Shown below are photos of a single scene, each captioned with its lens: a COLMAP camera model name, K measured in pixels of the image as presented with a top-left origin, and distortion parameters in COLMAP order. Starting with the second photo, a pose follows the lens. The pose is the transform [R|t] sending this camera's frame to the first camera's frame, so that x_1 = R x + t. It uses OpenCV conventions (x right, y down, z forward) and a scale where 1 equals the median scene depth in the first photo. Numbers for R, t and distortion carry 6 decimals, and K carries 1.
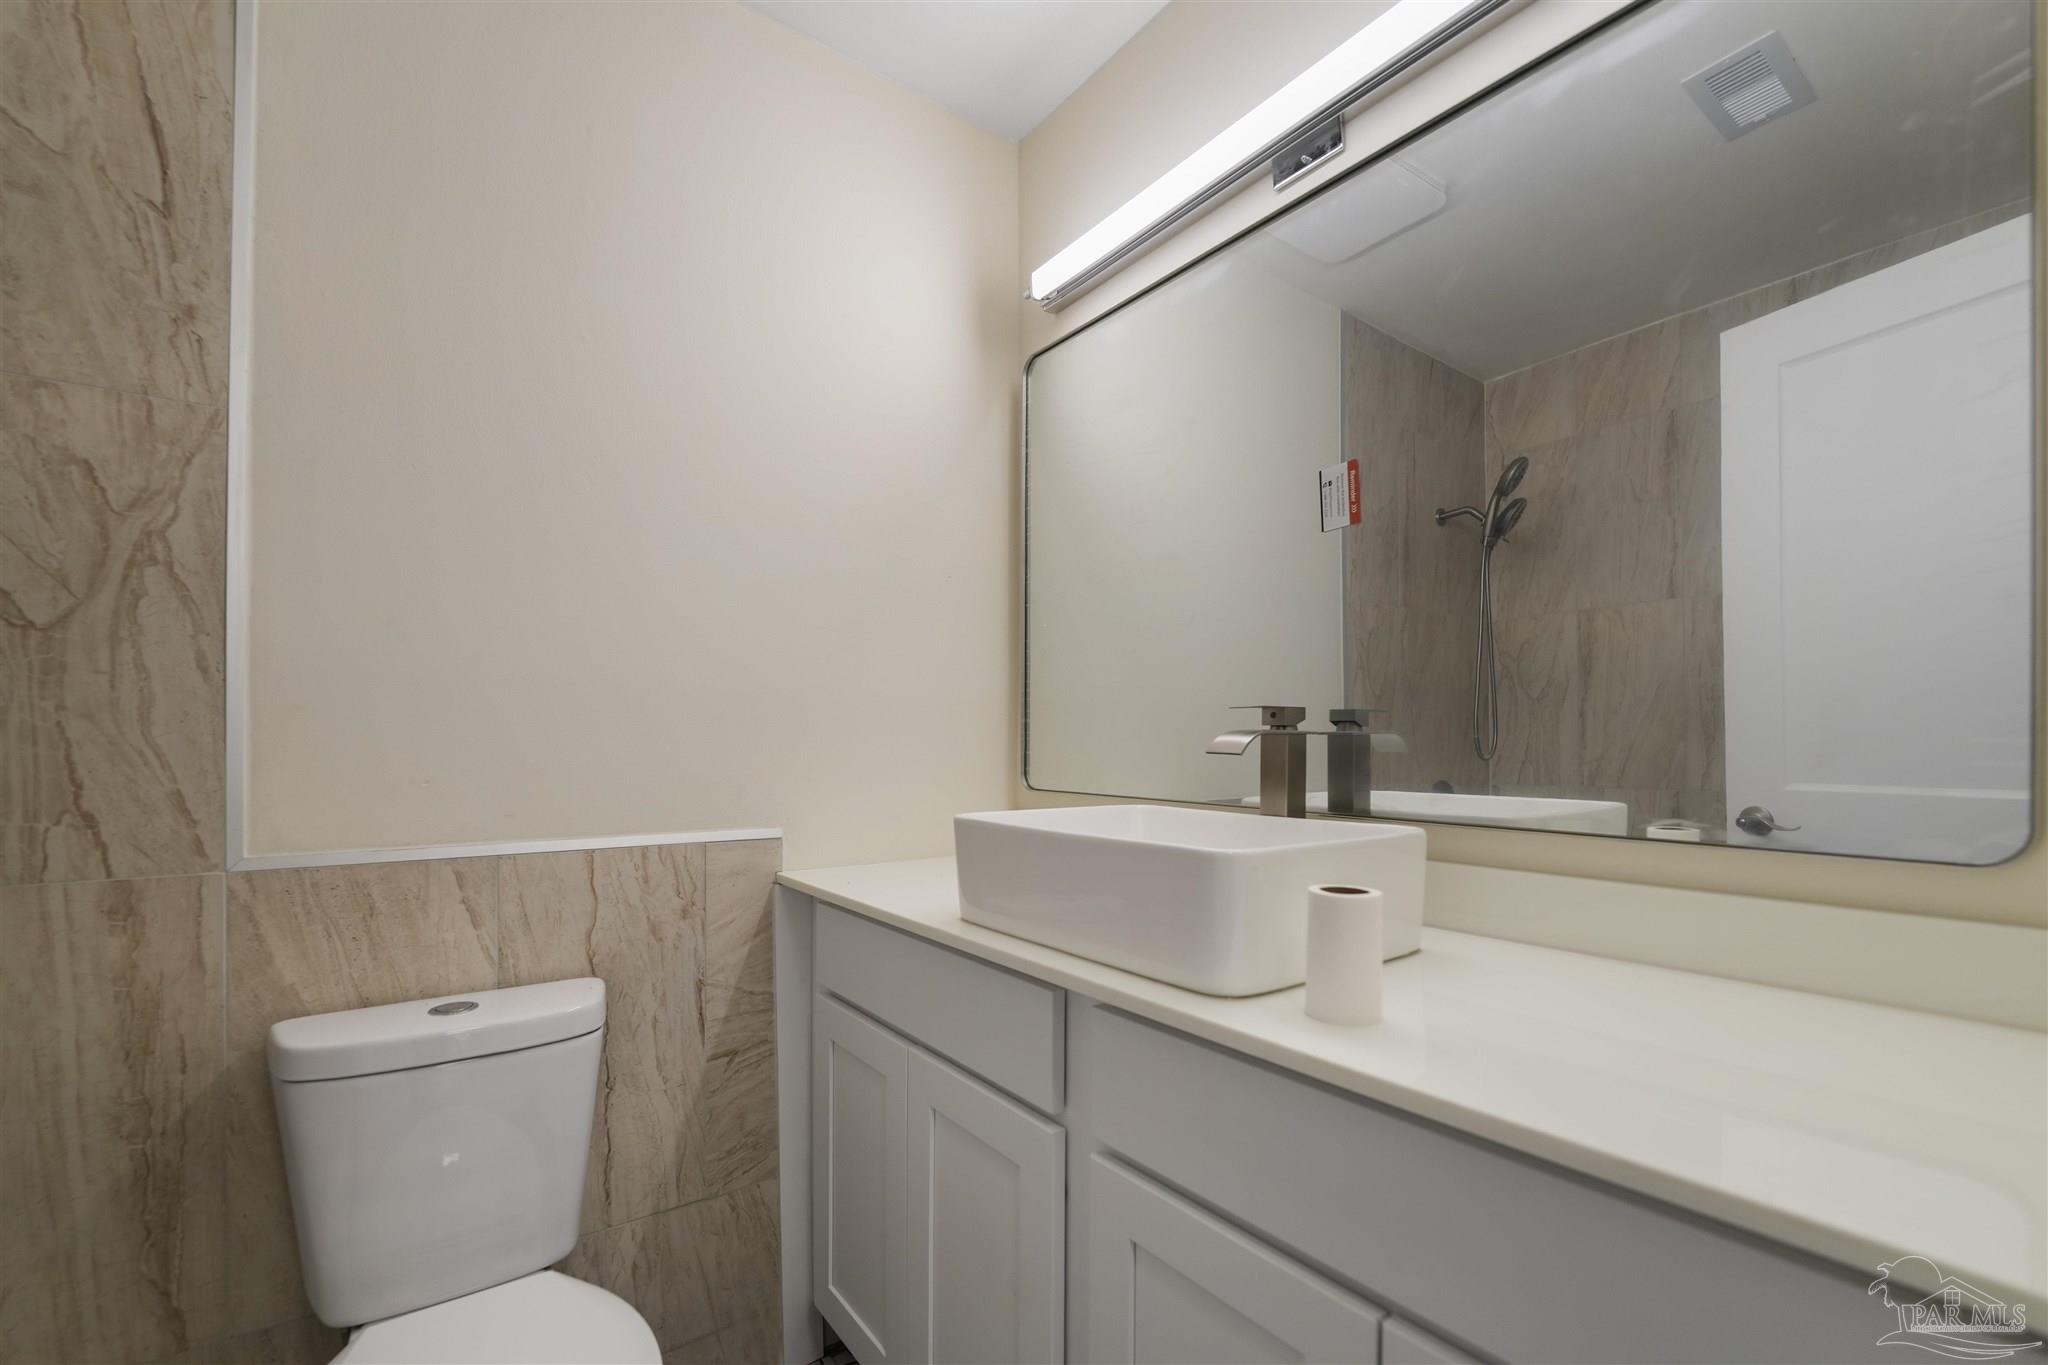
lens RADIAL K [[862.5, 0, 1023.1], [0, 862.5, 734.5], [0, 0, 1]] dist [-0.010027, 0.000029]
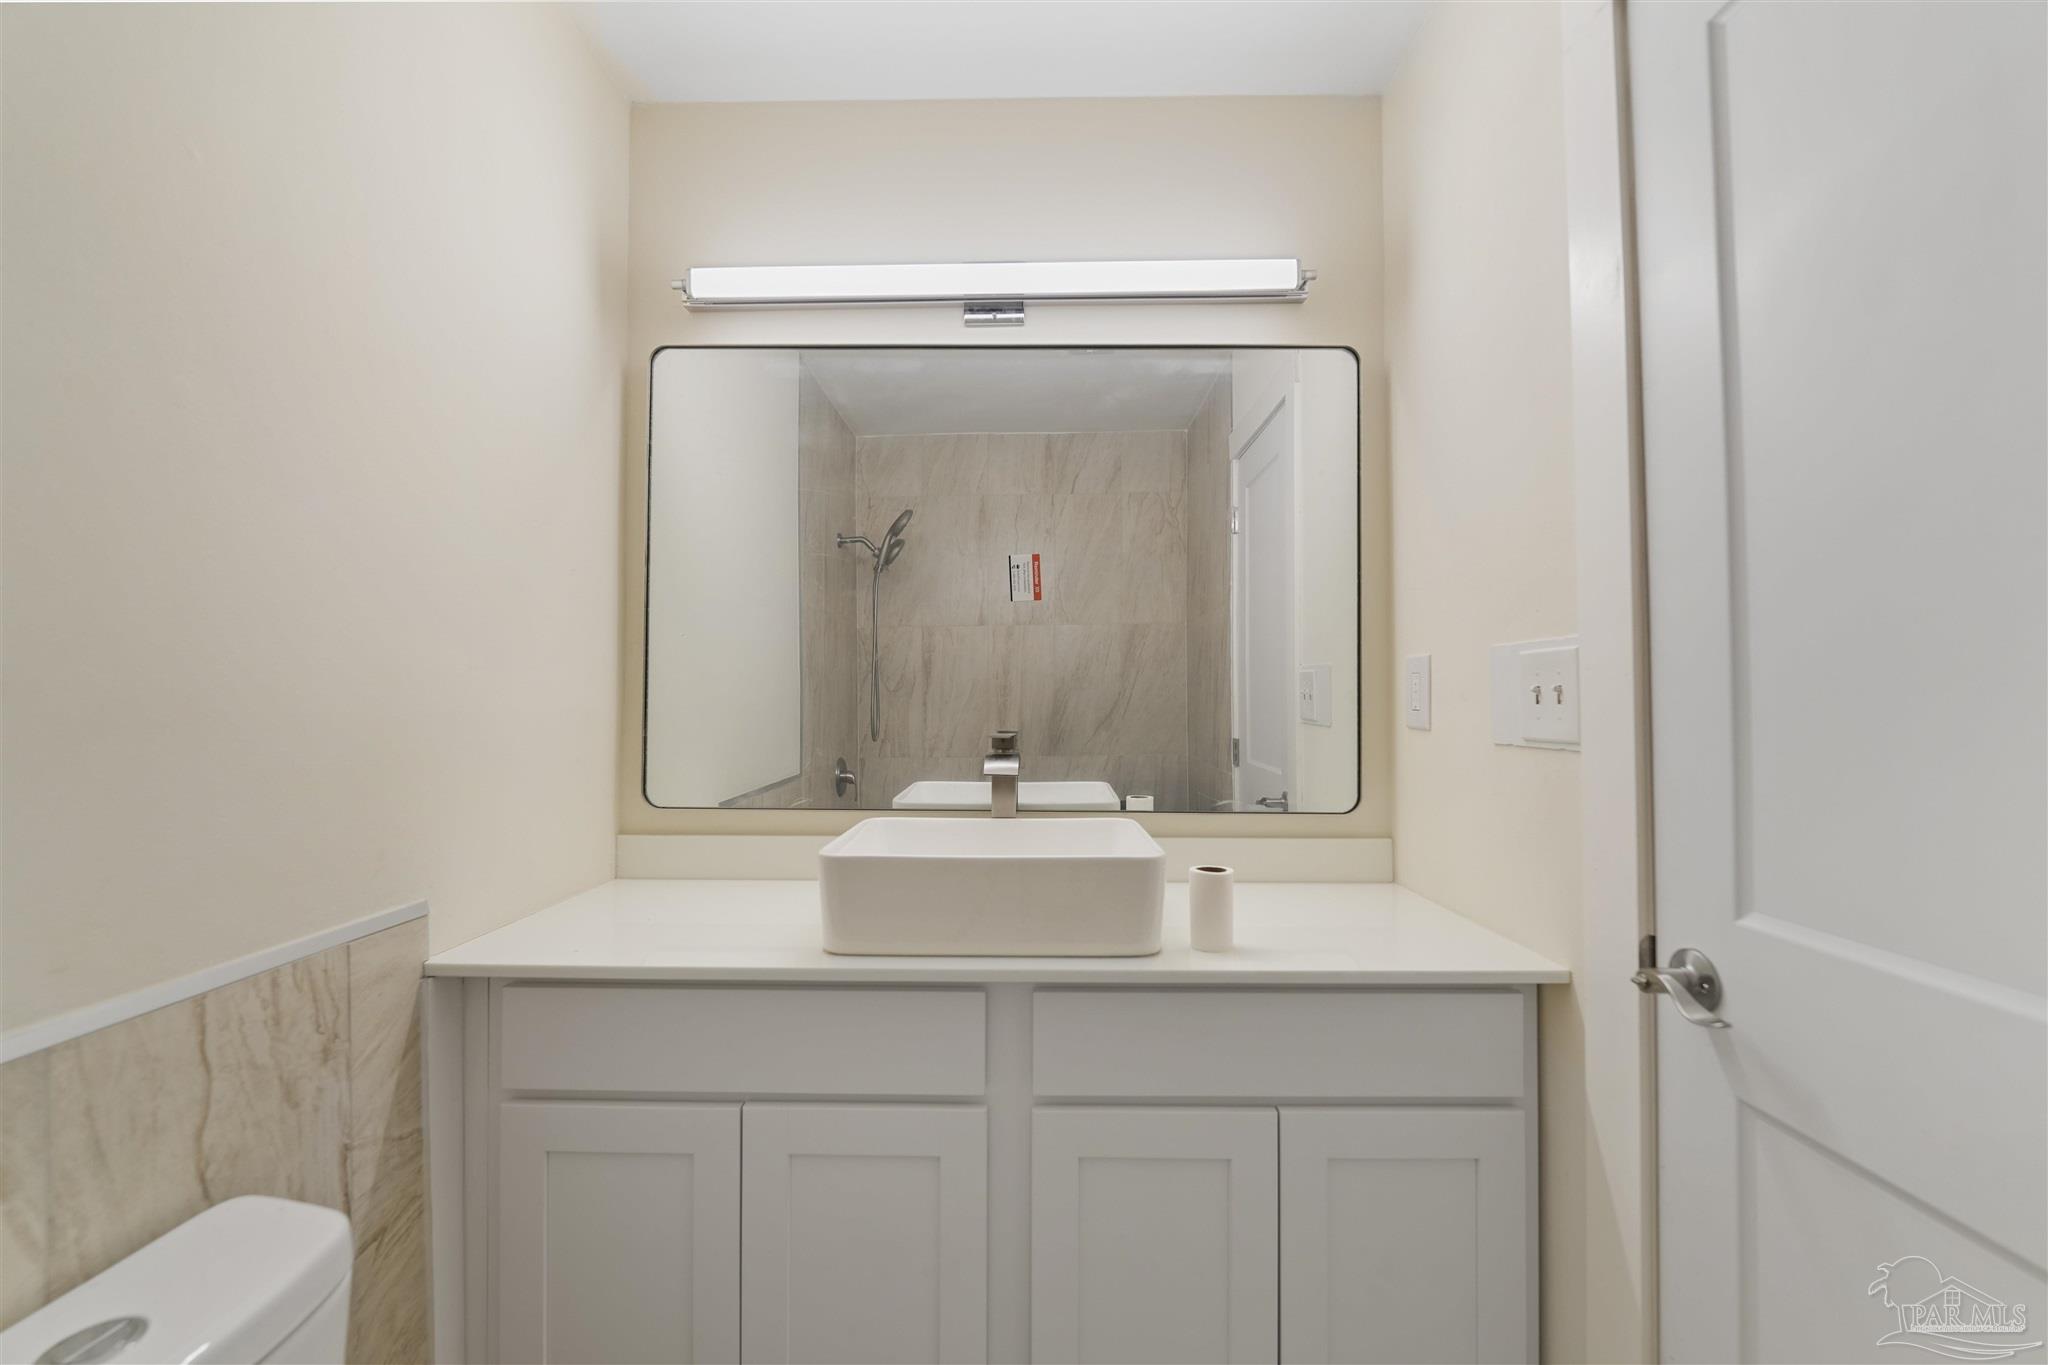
lens RADIAL K [[835.1, 0, 1020.2], [0, 835.1, 674.7], [0, 0, 1]] dist [-0.009986, 0.000335]
pose [[0.606544, 0.020572, 0.794784, -0.583529], [-0.003945, 0.999731, -0.022867, -0.077224], [-0.795040, 0.010734, 0.606461, 0.168761]]
